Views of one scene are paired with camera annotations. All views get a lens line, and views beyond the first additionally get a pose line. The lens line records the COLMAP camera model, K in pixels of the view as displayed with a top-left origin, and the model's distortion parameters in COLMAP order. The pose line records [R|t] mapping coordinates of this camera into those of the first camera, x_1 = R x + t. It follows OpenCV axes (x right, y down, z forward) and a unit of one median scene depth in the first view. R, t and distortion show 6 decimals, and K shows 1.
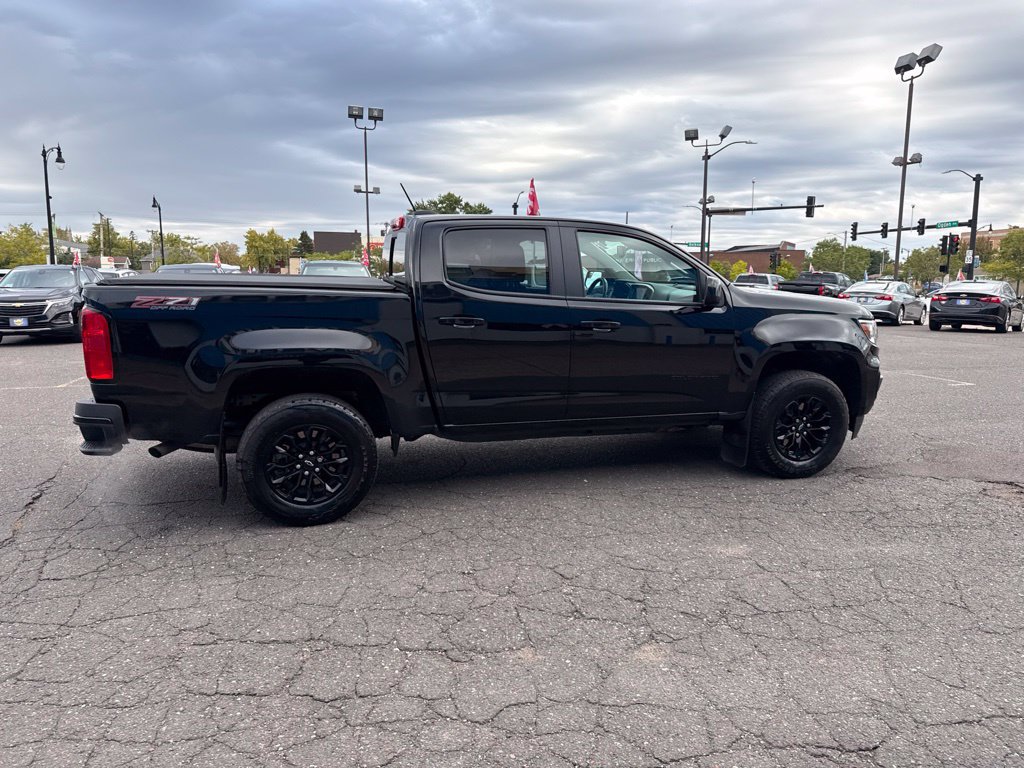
lens RADIAL K [[720.1, 0, 516.4], [0, 720.1, 390.2], [0, 0, 1]] dist [0.033678, -0.039549]
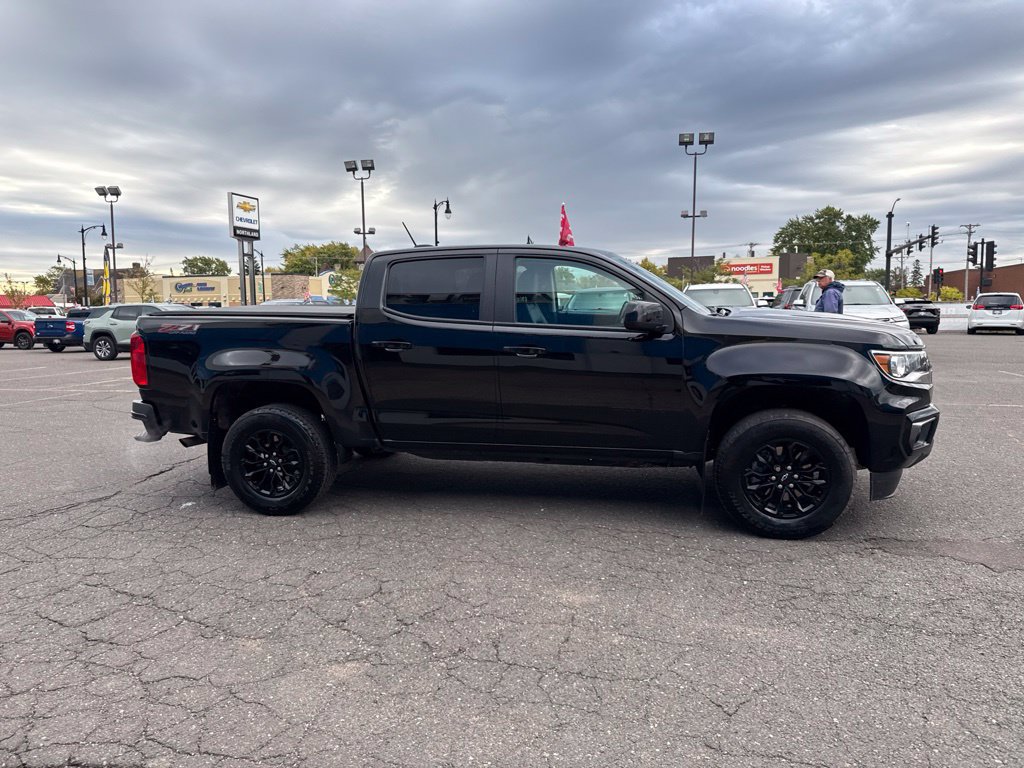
lens RADIAL K [[720.1, 0, 515.3], [0, 720.1, 383.7], [0, 0, 1]] dist [0.033678, -0.039549]
pose [[0.871434, 0.037517, -0.489077, 0.556164], [-0.057371, 0.998023, -0.025666, -0.018382], [0.487147, 0.050425, 0.871863, 0.125851]]
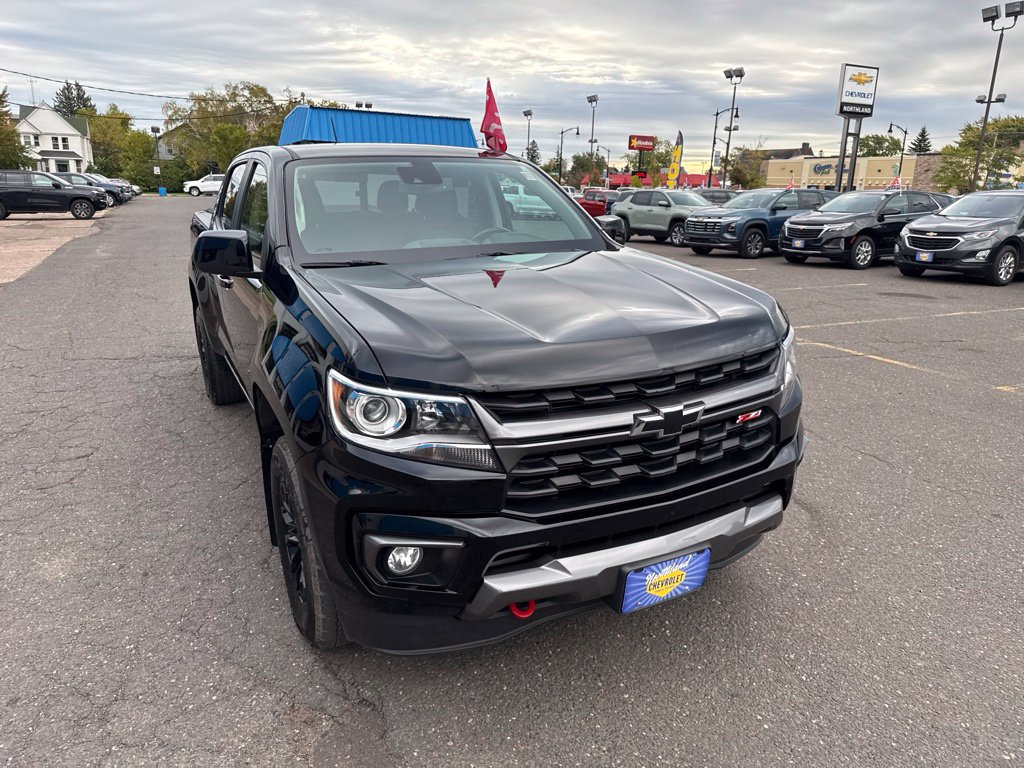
lens RADIAL K [[720.1, 0, 512.0], [0, 720.1, 381.3], [0, 0, 1]] dist [0.033678, -0.039549]
pose [[0.191891, 0.257631, -0.946997, 0.929251], [-0.167400, 0.959381, 0.227080, -0.209650], [0.967034, 0.114953, 0.227224, 1.071150]]
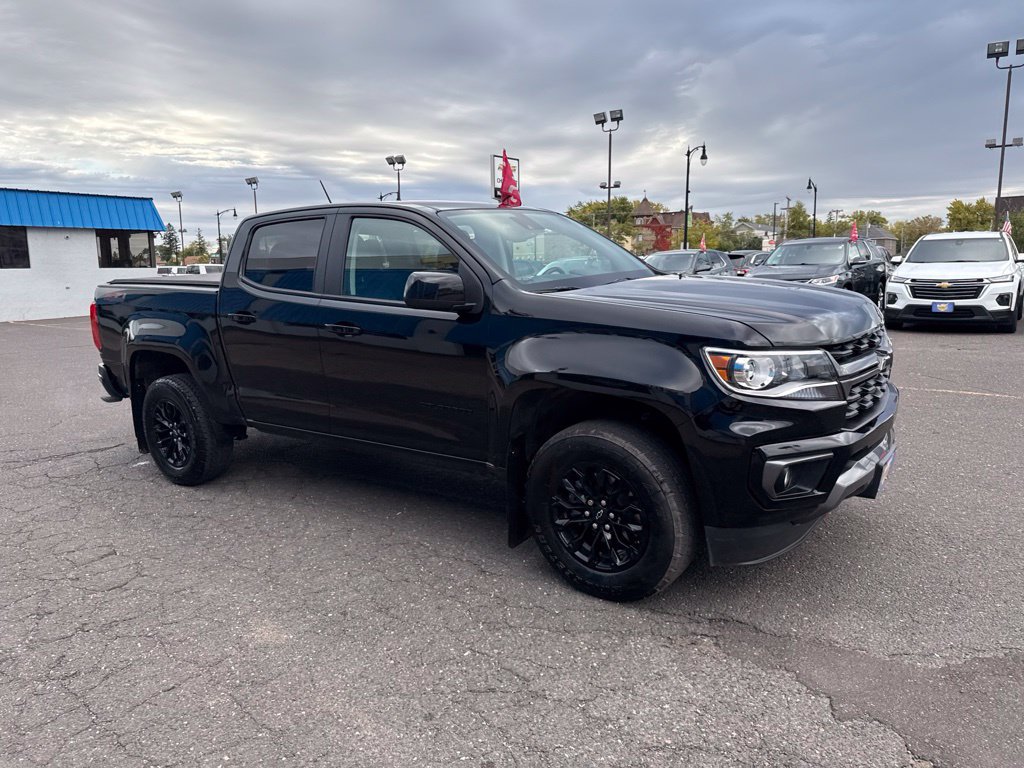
lens RADIAL K [[720.1, 0, 515.8], [0, 720.1, 381.1], [0, 0, 1]] dist [0.033678, -0.039549]
pose [[0.616522, 0.108482, -0.779829, 0.853871], [-0.095036, 0.993474, 0.063068, -0.097326], [0.781581, 0.035229, 0.622808, 0.597900]]
